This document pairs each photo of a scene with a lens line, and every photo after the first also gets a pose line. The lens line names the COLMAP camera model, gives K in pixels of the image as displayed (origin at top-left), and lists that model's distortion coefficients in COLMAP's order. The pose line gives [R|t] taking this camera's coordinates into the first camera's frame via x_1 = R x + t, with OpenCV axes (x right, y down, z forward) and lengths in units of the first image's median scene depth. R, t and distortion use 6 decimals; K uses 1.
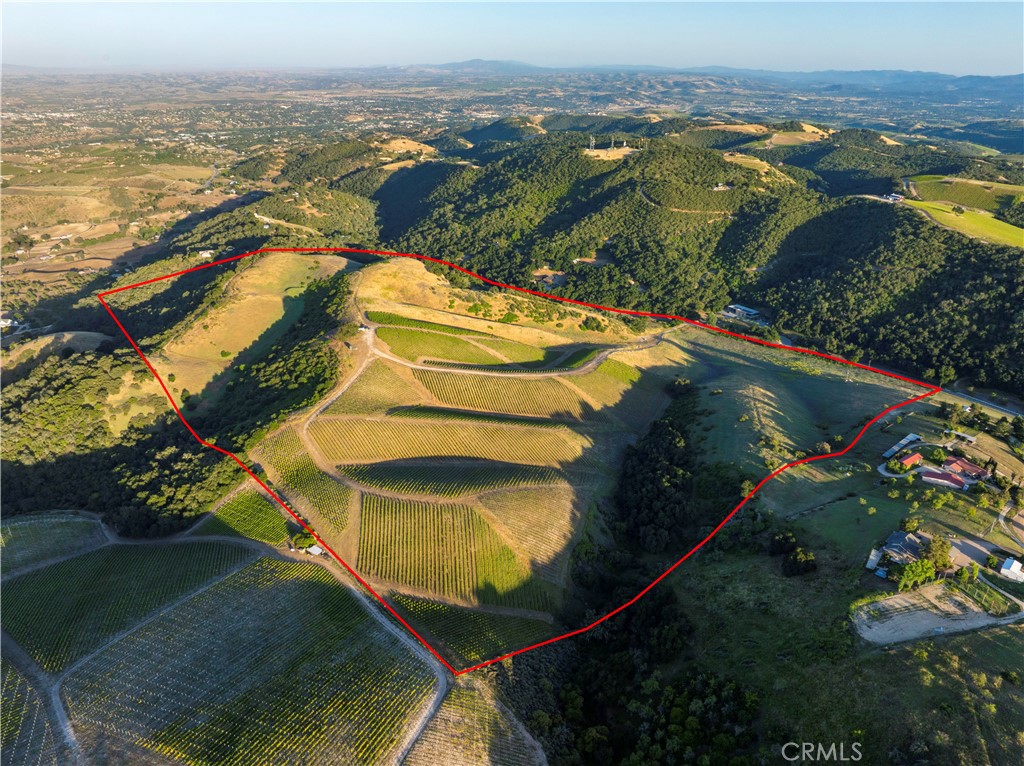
lens RADIAL K [[724.6, 0, 512.0], [0, 724.6, 383.0], [0, 0, 1]] dist [-0.069434, 0.046029]
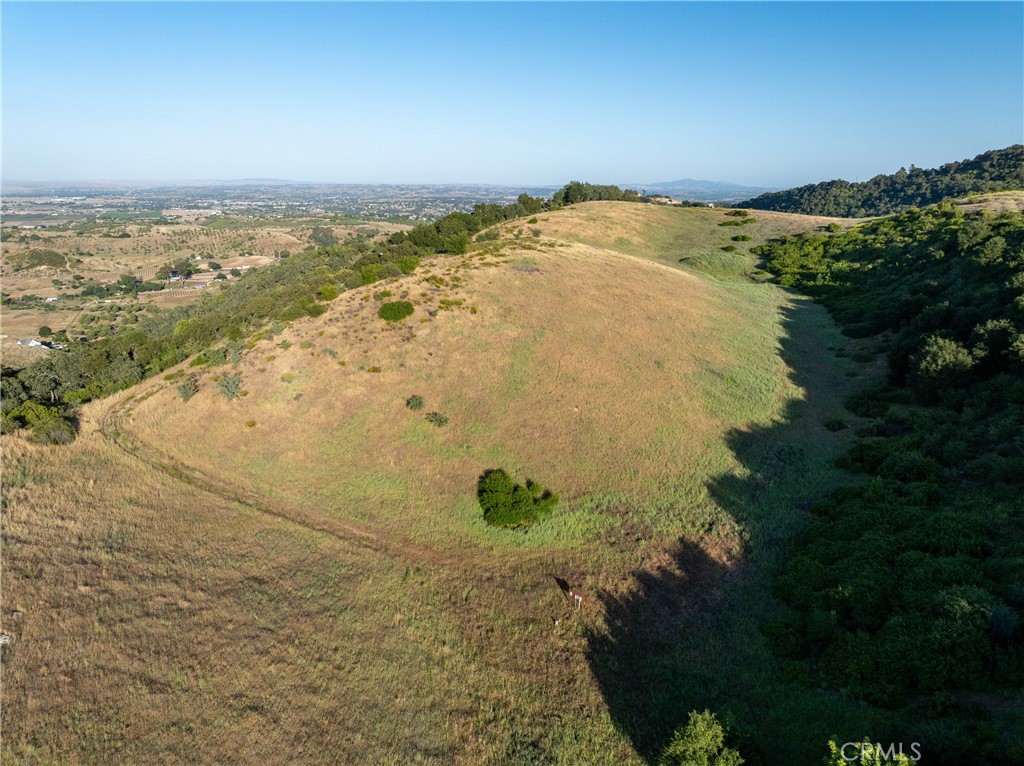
lens RADIAL K [[724.6, 0, 512.0], [0, 724.6, 383.0], [0, 0, 1]] dist [-0.069434, 0.046029]
pose [[0.963438, 0.068483, -0.259031, -0.273892], [-0.106885, 0.984760, -0.137195, -0.031993], [0.245688, 0.159865, 0.956076, 0.651707]]
